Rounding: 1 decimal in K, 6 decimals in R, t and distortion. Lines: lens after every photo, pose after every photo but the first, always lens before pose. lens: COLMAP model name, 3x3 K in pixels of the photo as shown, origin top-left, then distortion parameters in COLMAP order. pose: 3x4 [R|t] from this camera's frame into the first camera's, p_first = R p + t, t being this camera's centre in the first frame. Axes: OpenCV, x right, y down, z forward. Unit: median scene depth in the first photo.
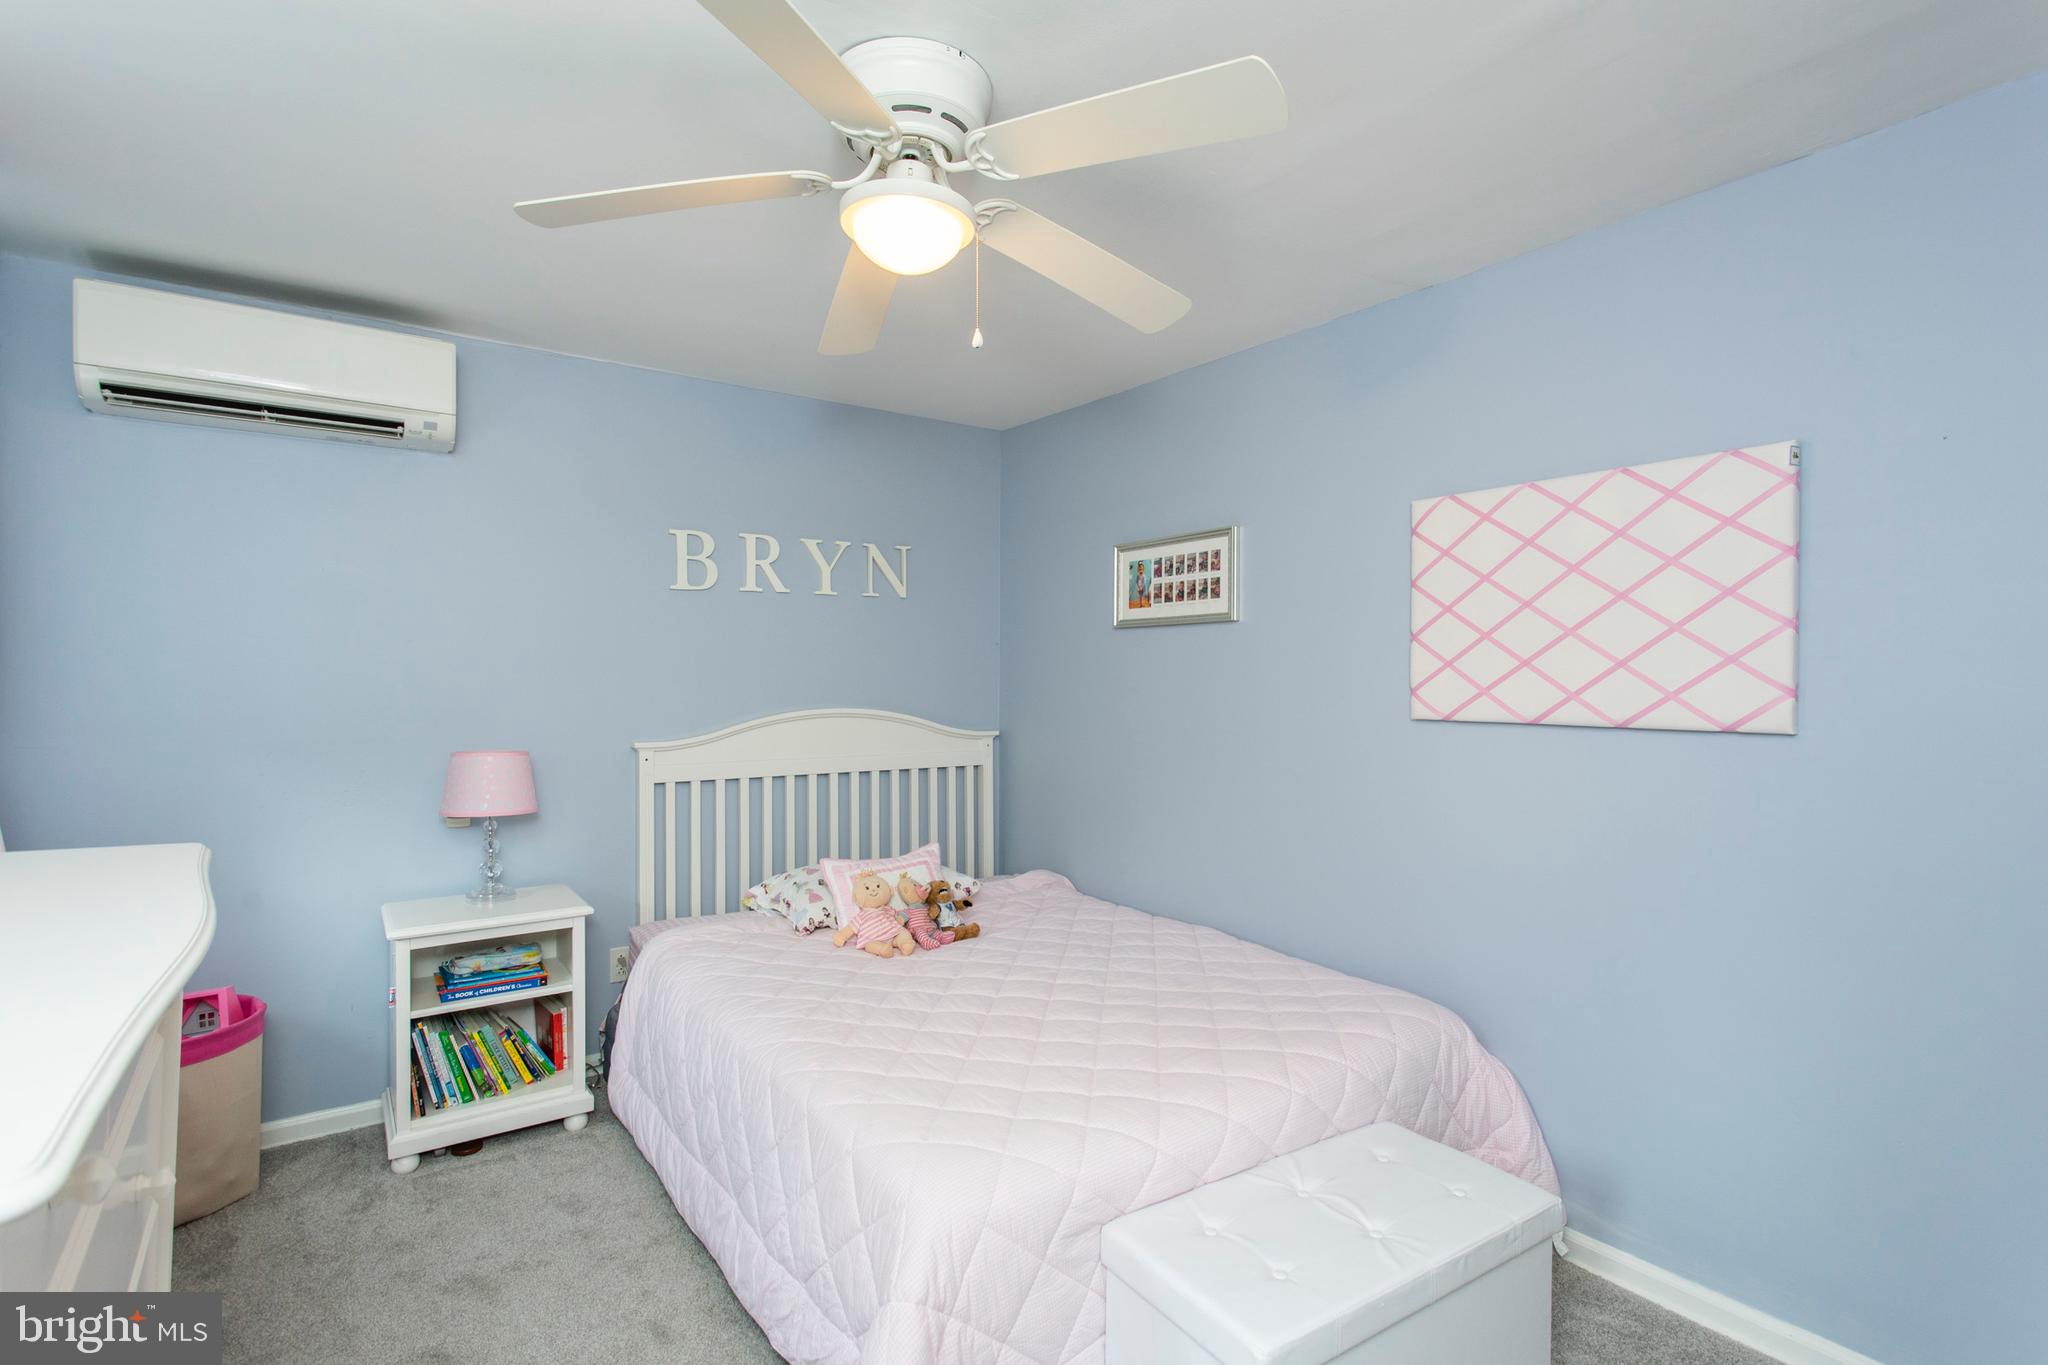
lens RADIAL K [[984.4, 0, 1022.9], [0, 984.4, 677.6], [0, 0, 1]] dist [-0.001479, 0.002137]
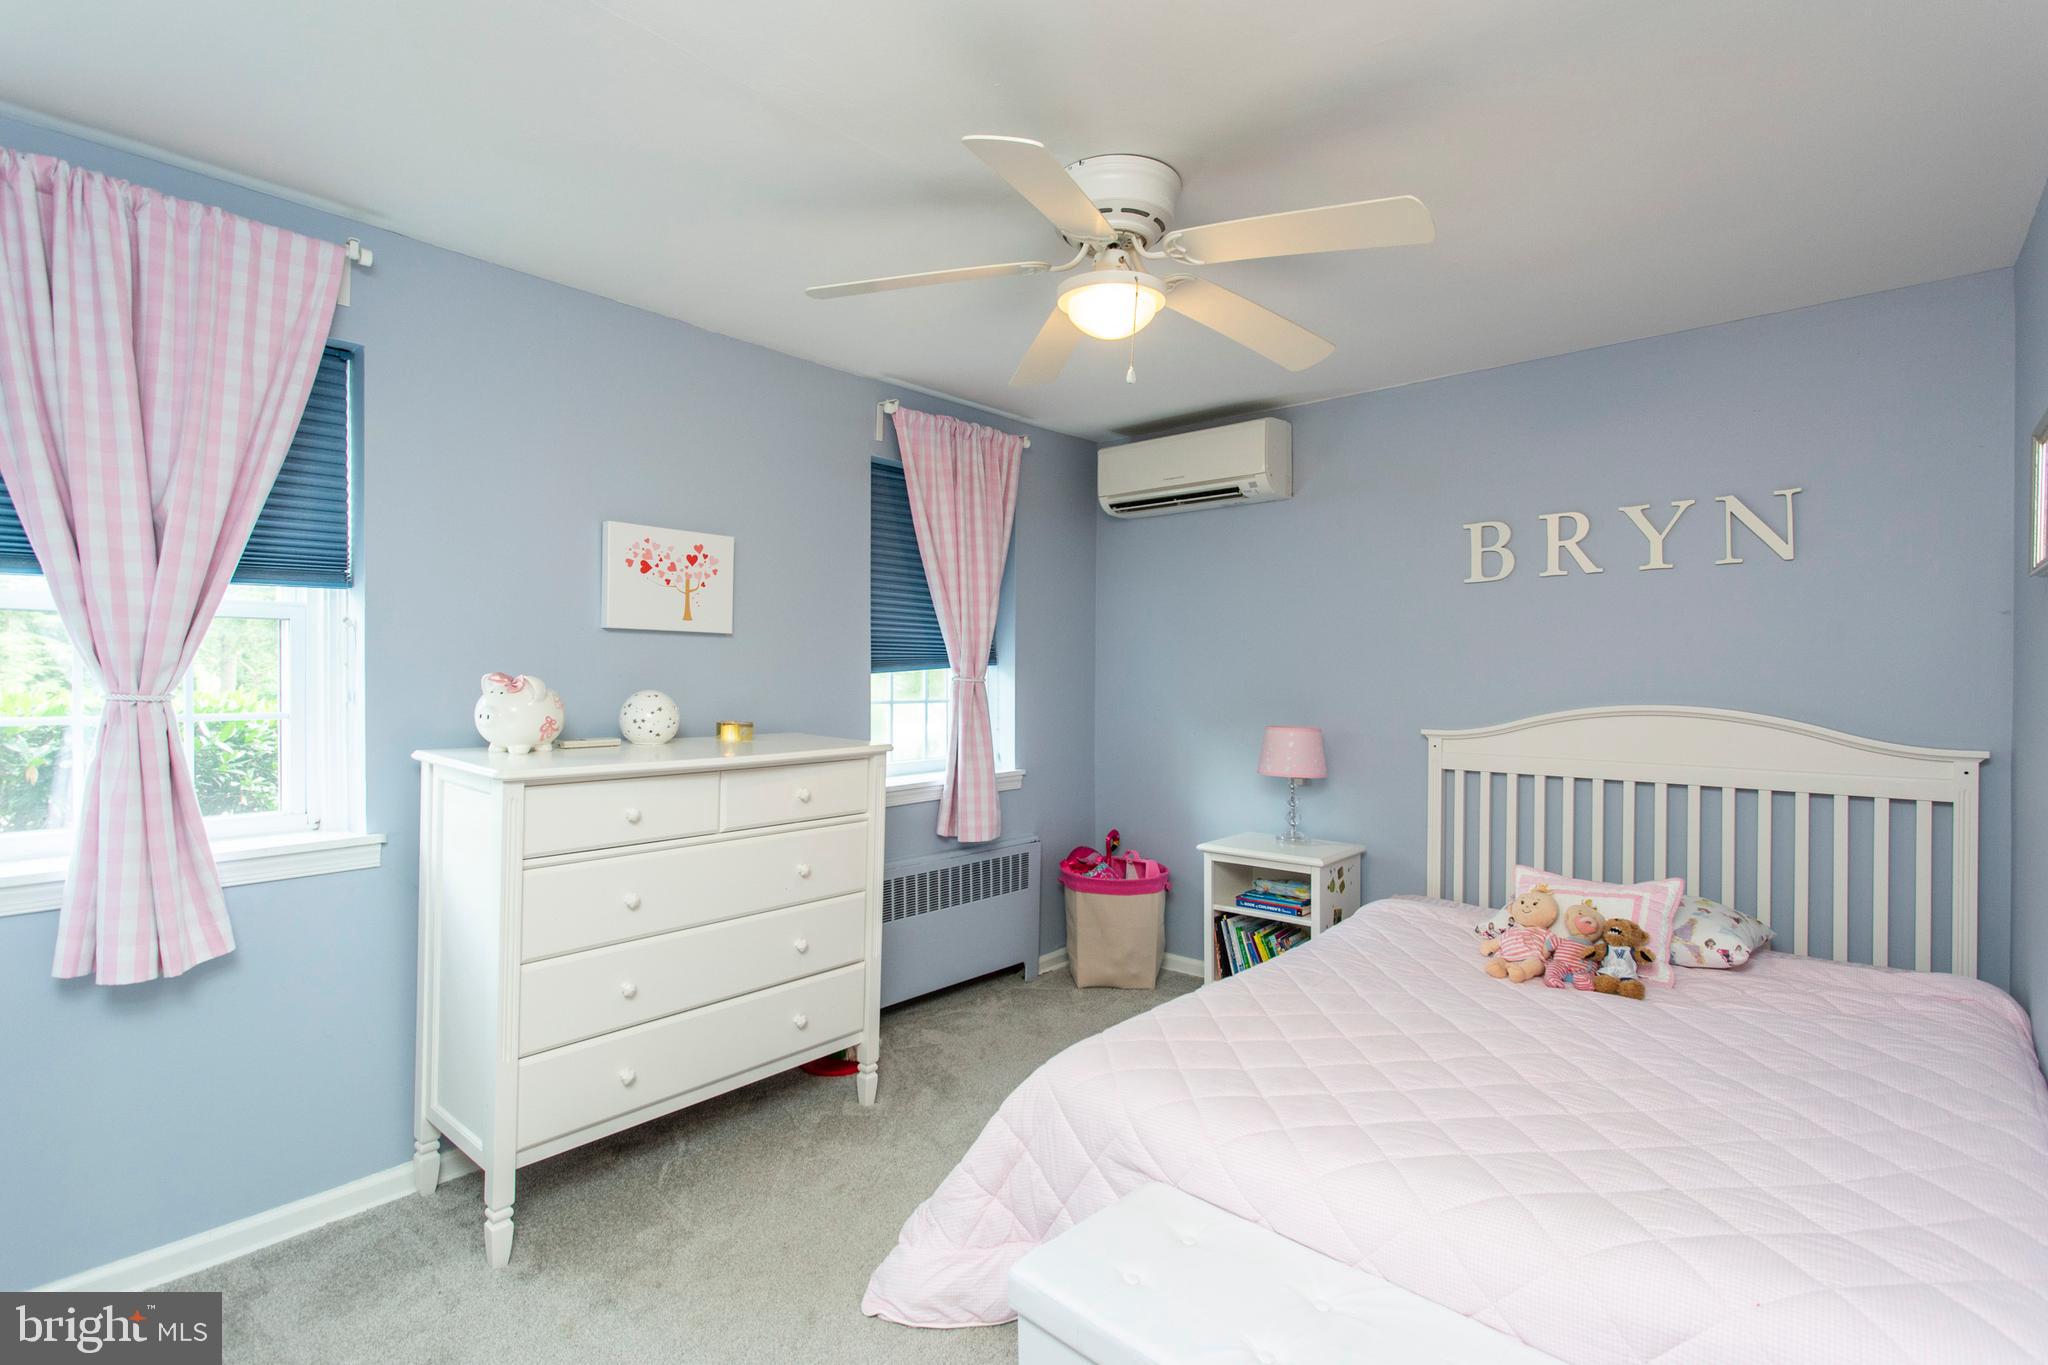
lens RADIAL K [[984.4, 0, 1025.8], [0, 984.4, 683.6], [0, 0, 1]] dist [-0.001479, 0.002137]
pose [[0.220820, 0.005871, -0.975297, 0.540097], [-0.000160, 0.999982, 0.005983, 0.008789], [0.975315, -0.001165, 0.220817, 0.320880]]
